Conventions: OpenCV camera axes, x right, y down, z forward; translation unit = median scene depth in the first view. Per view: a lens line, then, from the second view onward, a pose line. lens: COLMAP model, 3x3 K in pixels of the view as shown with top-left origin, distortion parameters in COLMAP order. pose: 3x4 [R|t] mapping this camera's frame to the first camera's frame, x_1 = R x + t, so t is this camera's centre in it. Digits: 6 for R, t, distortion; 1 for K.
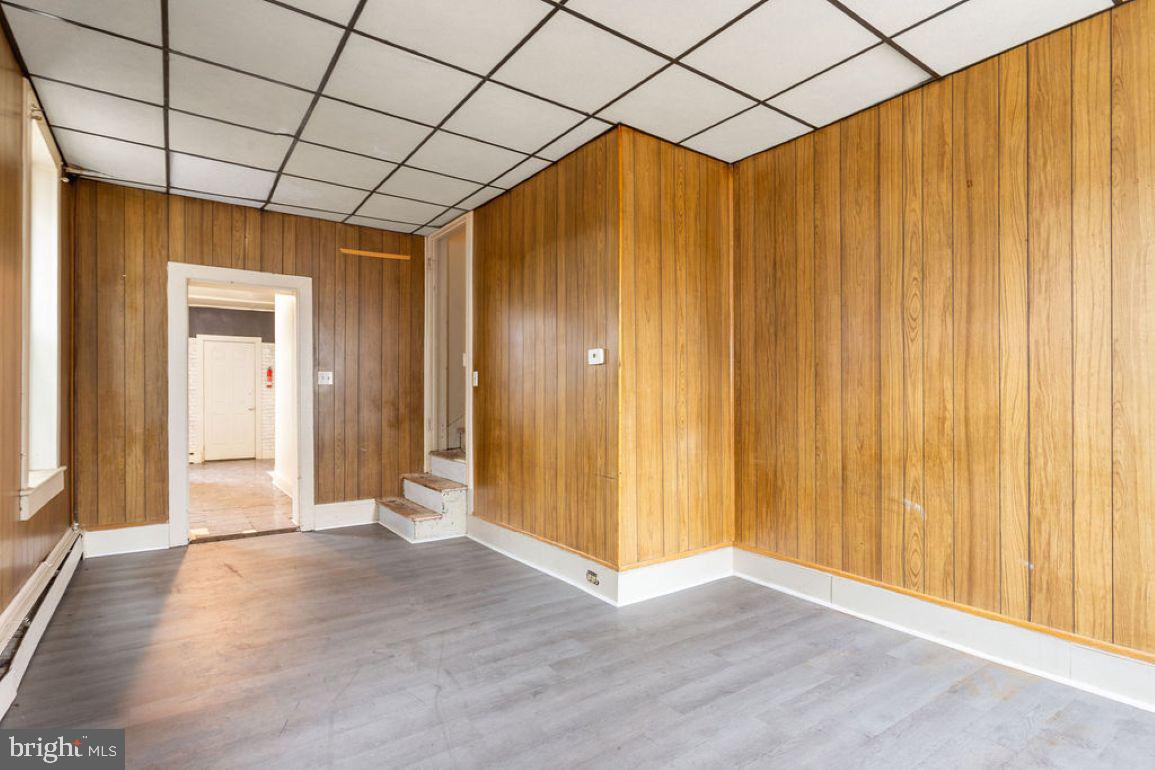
lens RADIAL K [[576.3, 0, 577.6], [0, 576.3, 392.0], [0, 0, 1]] dist [0.013648, -0.000261]
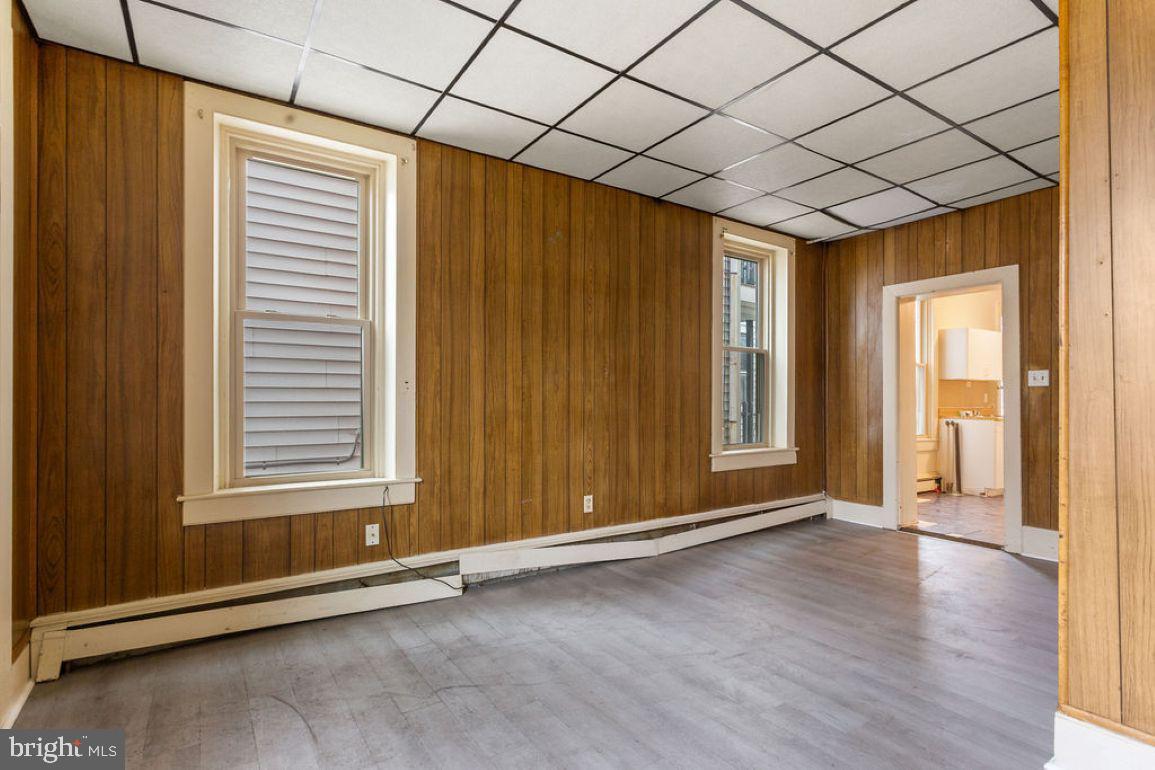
lens RADIAL K [[576.3, 0, 579.3], [0, 576.3, 393.2], [0, 0, 1]] dist [0.013648, -0.000261]
pose [[-0.027443, -0.012702, -0.999543, 0.501563], [0.006465, 0.999896, -0.012884, 0.004489], [0.999602, -0.006815, -0.027358, 0.419879]]
